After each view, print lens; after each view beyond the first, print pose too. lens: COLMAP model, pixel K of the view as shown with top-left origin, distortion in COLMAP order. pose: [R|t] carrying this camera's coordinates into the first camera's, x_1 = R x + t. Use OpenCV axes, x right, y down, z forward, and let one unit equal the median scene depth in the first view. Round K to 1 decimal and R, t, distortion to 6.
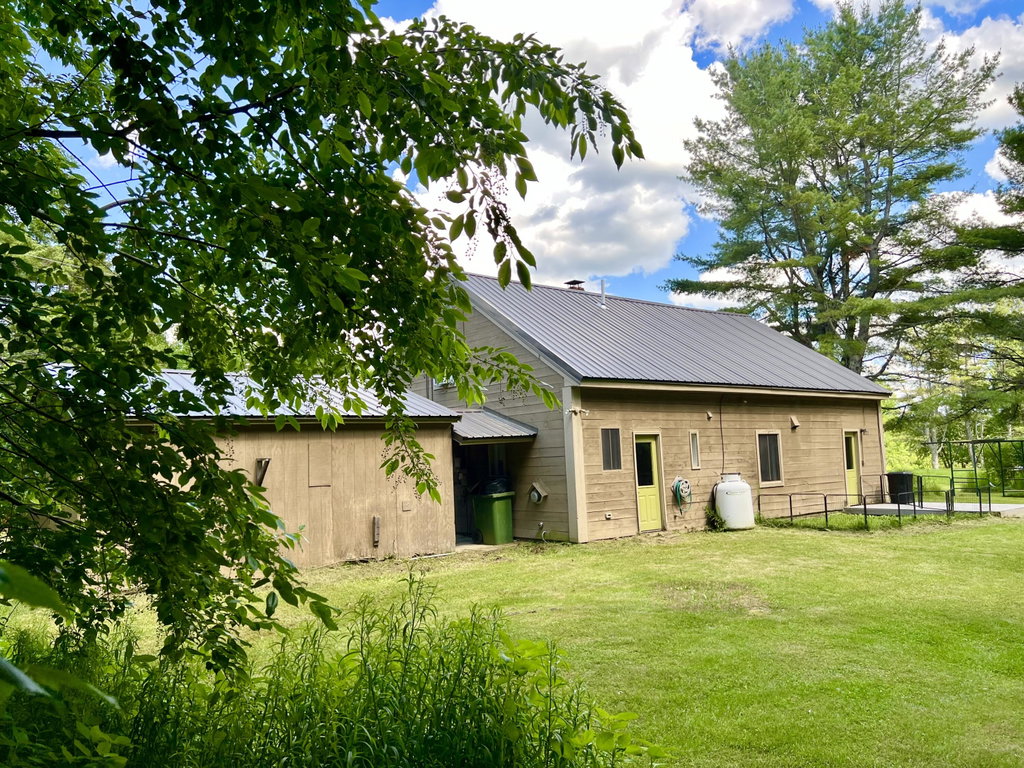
lens RADIAL K [[773.9, 0, 499.7], [0, 773.9, 387.7], [0, 0, 1]] dist [0.028919, -0.034753]
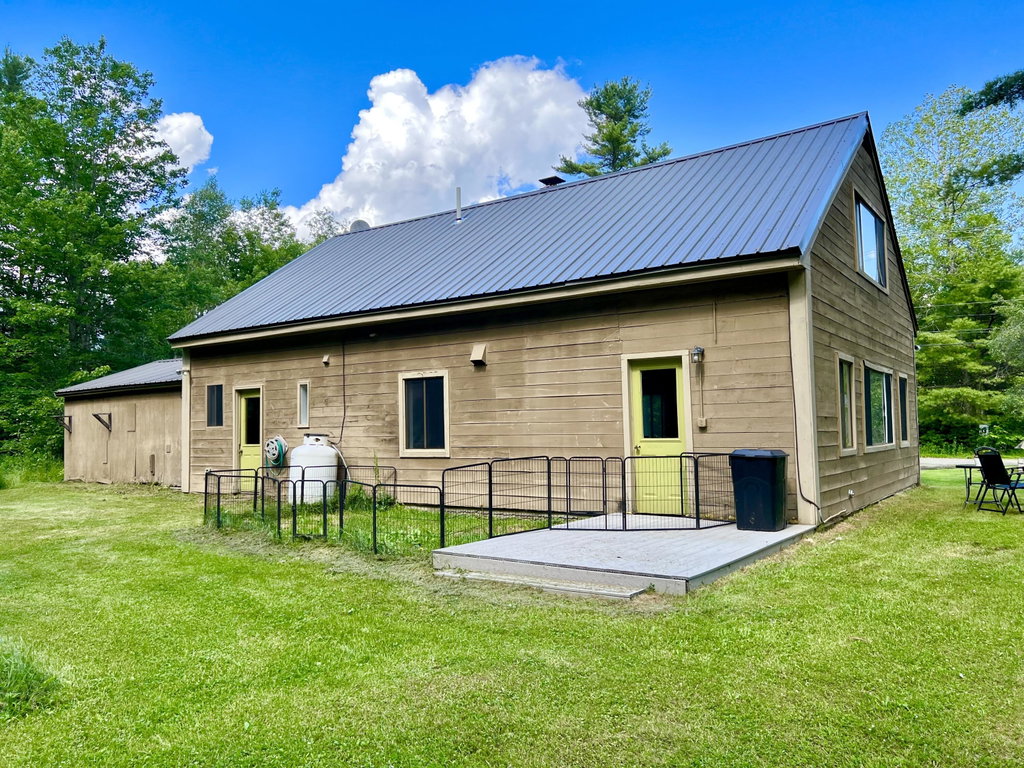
lens RADIAL K [[773.9, 0, 511.9], [0, 773.9, 383.6], [0, 0, 1]] dist [0.028919, -0.034753]
pose [[0.296372, -0.014491, -0.954963, 1.128321], [0.108858, 0.993881, 0.018702, 0.068494], [0.948849, -0.109499, 0.296136, 0.992105]]
